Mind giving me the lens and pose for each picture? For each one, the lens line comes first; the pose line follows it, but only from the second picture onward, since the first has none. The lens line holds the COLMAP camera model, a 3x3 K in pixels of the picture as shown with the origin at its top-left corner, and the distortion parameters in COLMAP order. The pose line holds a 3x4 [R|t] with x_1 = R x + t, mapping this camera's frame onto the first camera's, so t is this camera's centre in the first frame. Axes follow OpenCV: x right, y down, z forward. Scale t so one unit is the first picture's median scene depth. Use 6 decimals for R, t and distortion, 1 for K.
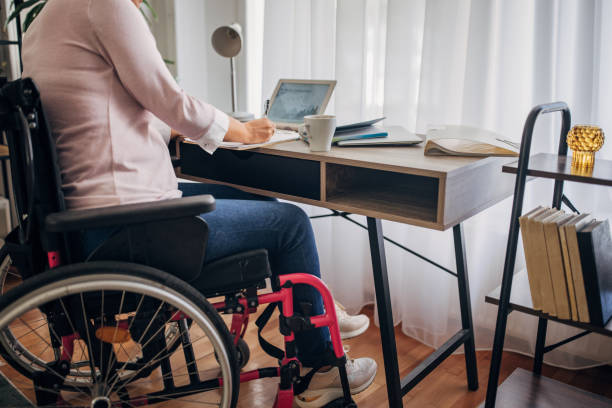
lens RADIAL K [[554.6, 0, 305.8], [0, 554.6, 189.6], [0, 0, 1]] dist [0.003619, -0.002104]
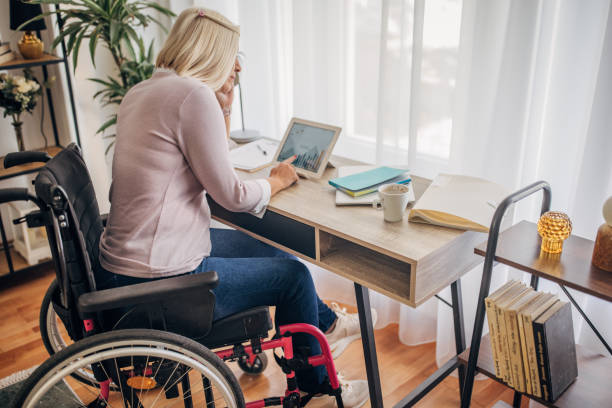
lens RADIAL K [[554.6, 0, 305.8], [0, 554.6, 189.6], [0, 0, 1]] dist [0.003619, -0.002104]
pose [[0.992138, 0.003937, -0.125088, 0.152054], [0.016573, 0.986570, 0.162497, -0.318029], [0.124048, -0.163292, 0.978748, -0.084756]]
